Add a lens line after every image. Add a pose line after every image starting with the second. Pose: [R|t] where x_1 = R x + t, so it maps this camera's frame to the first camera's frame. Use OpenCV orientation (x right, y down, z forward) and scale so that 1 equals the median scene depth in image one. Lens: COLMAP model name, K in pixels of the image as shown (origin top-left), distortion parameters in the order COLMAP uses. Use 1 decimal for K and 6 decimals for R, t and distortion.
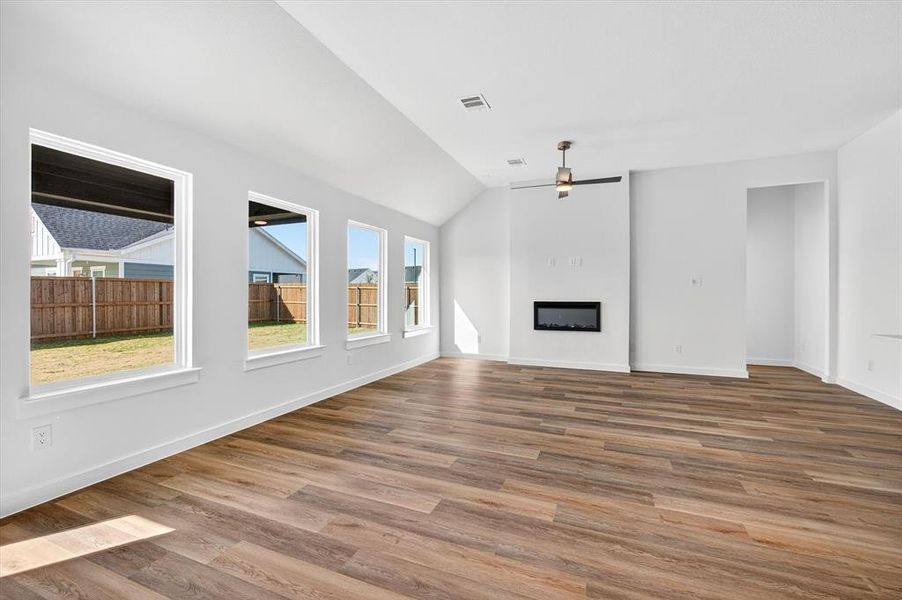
lens RADIAL K [[375.4, 0, 446.2], [0, 375.4, 300.9], [0, 0, 1]] dist [-0.001009, 0.000048]
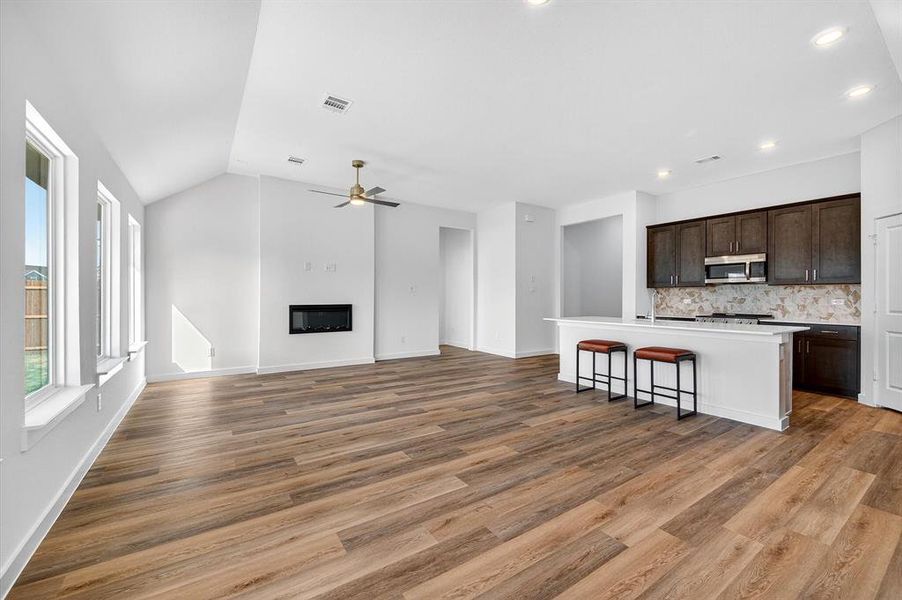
lens RADIAL K [[375.4, 0, 446.2], [0, 375.4, 300.9], [0, 0, 1]] dist [-0.001009, 0.000048]
pose [[0.553309, -0.007126, 0.832946, -0.679754], [0.012855, 0.999917, 0.000015, -0.007569], [-0.832877, 0.010699, 0.553354, 0.258267]]
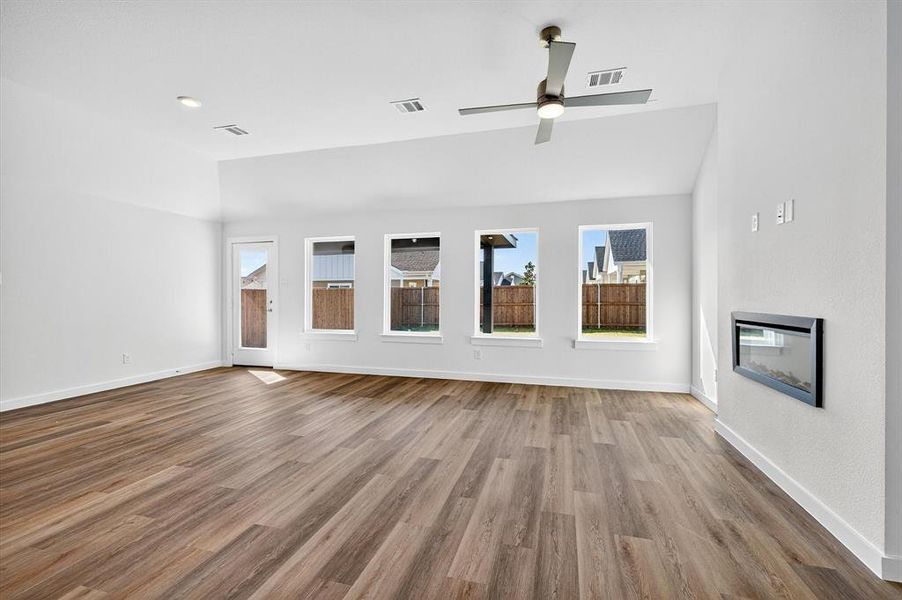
lens RADIAL K [[375.1, 0, 453.9], [0, 375.1, 297.9], [0, 0, 1]] dist [0.003849, -0.000342]
pose [[0.147190, 0.005061, -0.989095, 1.279110], [-0.018498, 0.999826, 0.002363, -0.021518], [0.988935, 0.017949, 0.147258, 1.141681]]
